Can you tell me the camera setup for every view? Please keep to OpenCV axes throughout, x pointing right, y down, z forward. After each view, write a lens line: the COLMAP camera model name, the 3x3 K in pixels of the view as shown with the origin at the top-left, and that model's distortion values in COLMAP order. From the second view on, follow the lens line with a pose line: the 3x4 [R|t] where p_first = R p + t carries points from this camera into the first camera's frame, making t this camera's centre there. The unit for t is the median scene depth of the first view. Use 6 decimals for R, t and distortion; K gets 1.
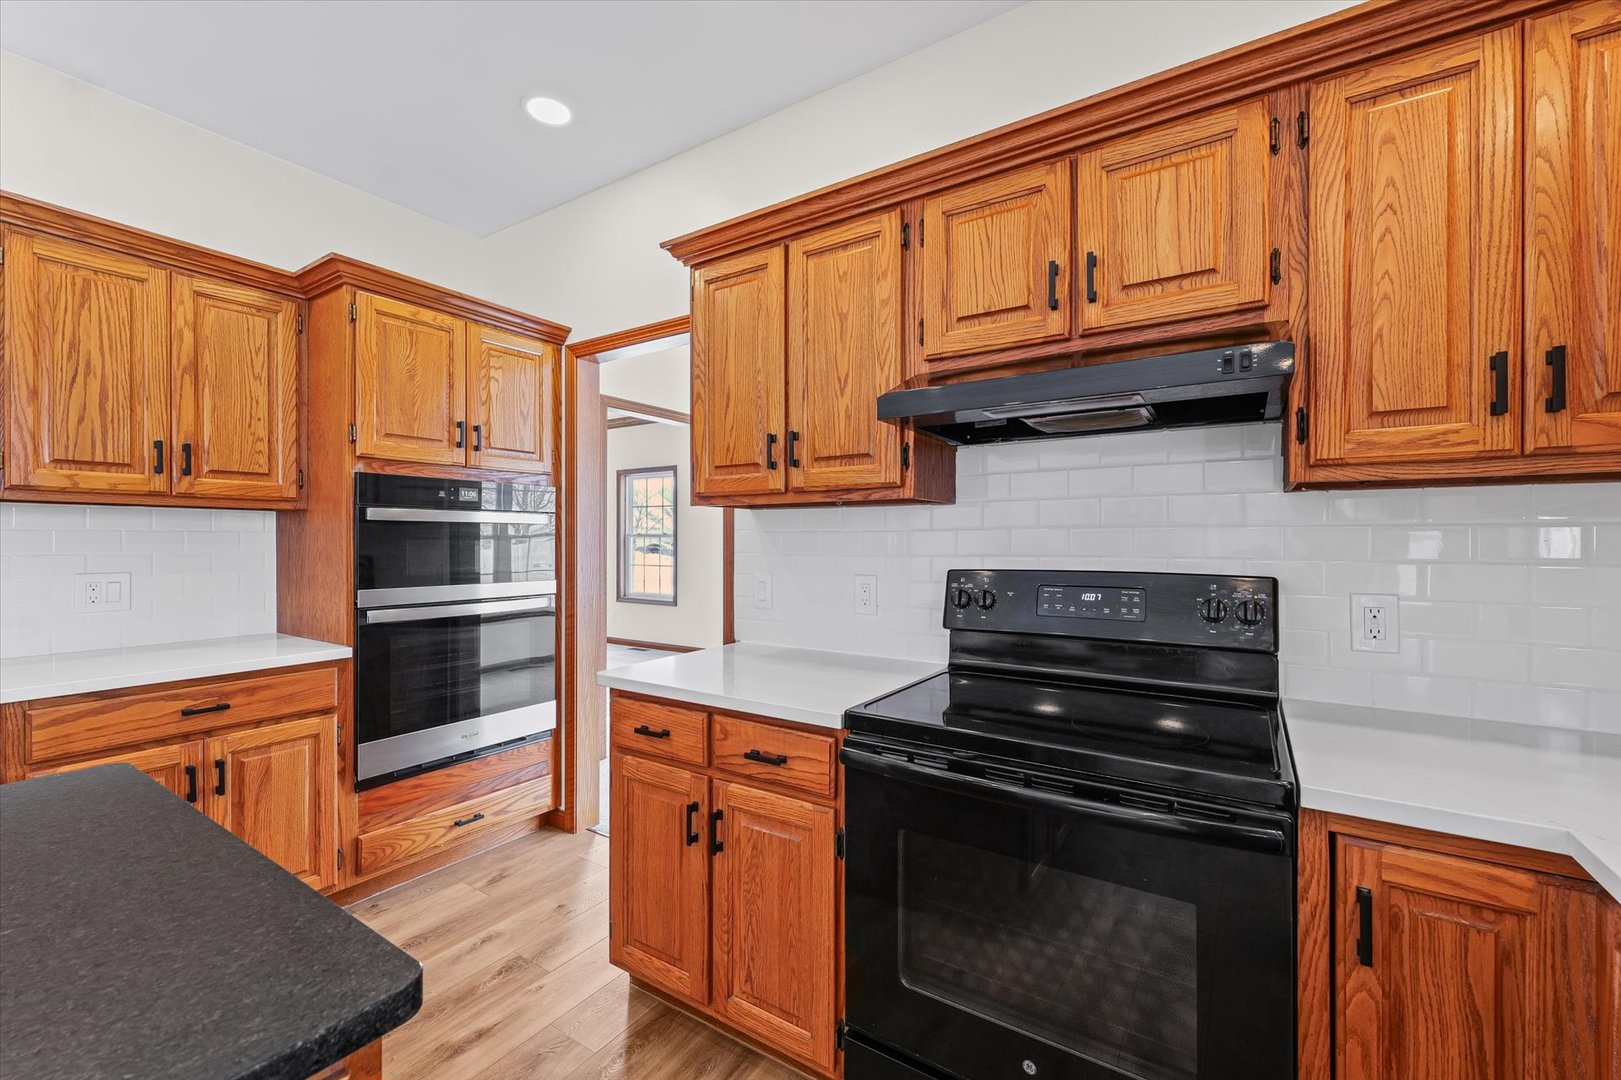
lens RADIAL K [[665.9, 0, 816.8], [0, 665.9, 535.8], [0, 0, 1]] dist [0.004468, -0.000572]
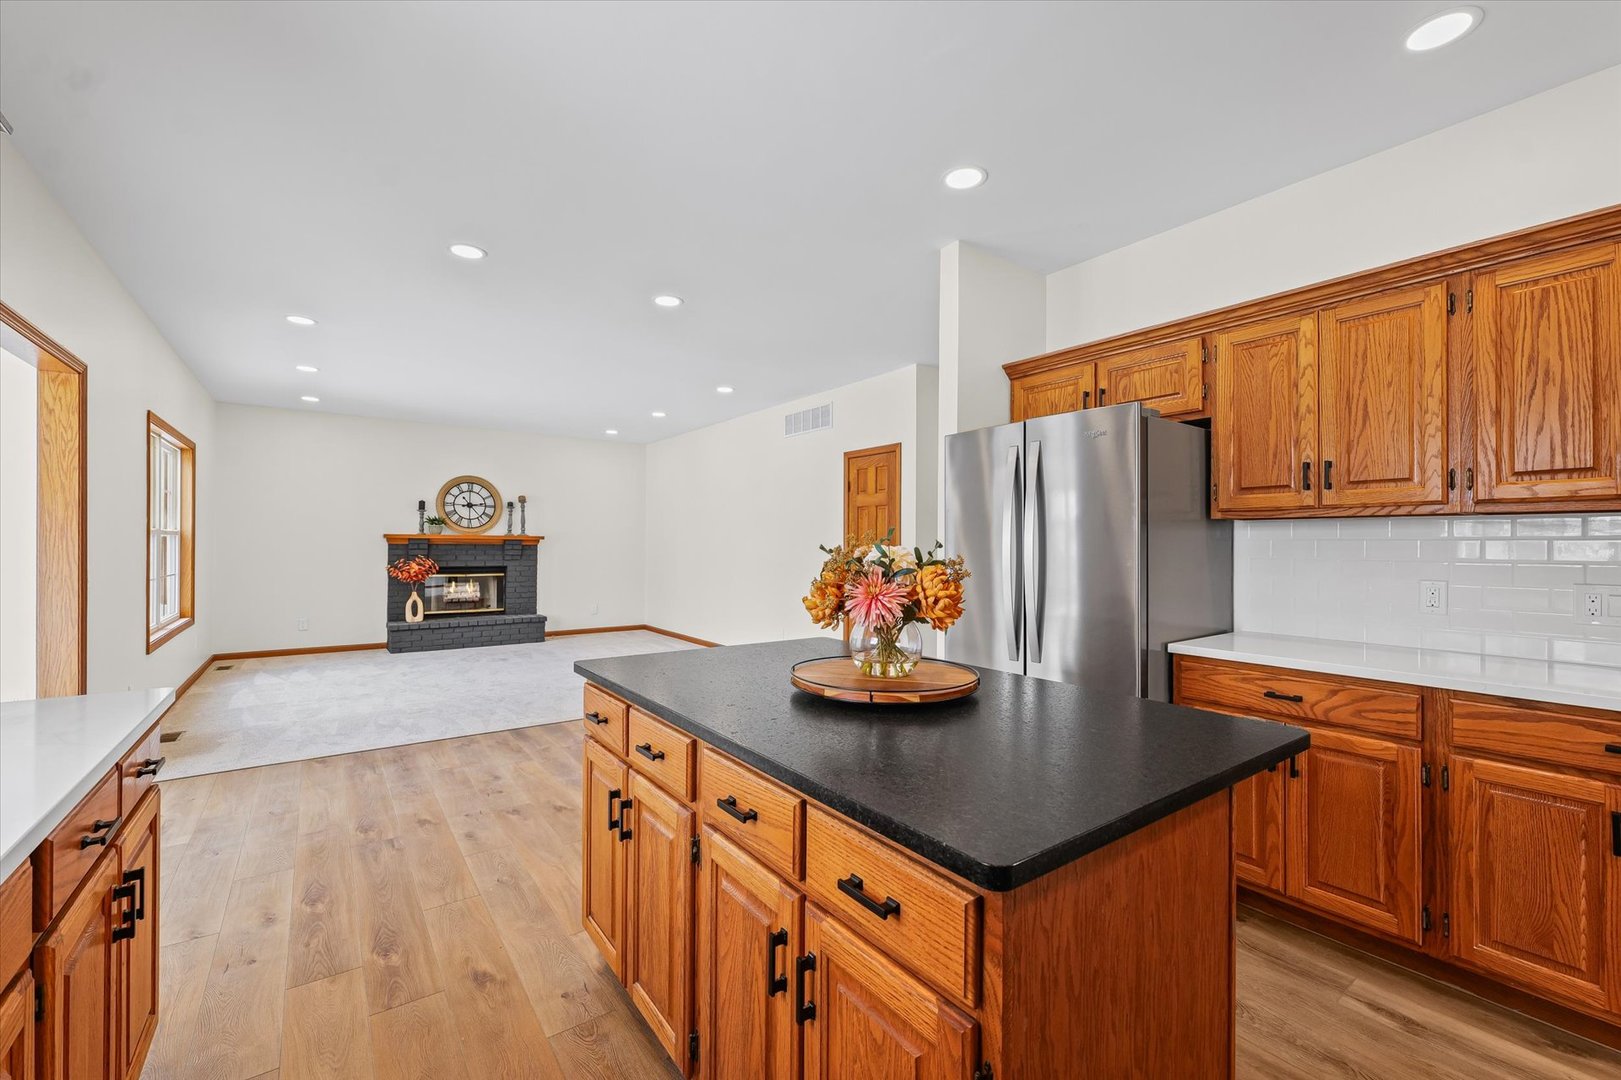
lens RADIAL K [[665.9, 0, 814.1], [0, 665.9, 541.1], [0, 0, 1]] dist [0.004468, -0.000572]
pose [[-0.352004, -0.004947, -0.935986, 0.241905], [0.001782, 0.999981, -0.005955, -0.001749], [0.935997, -0.003764, -0.351988, 0.346159]]
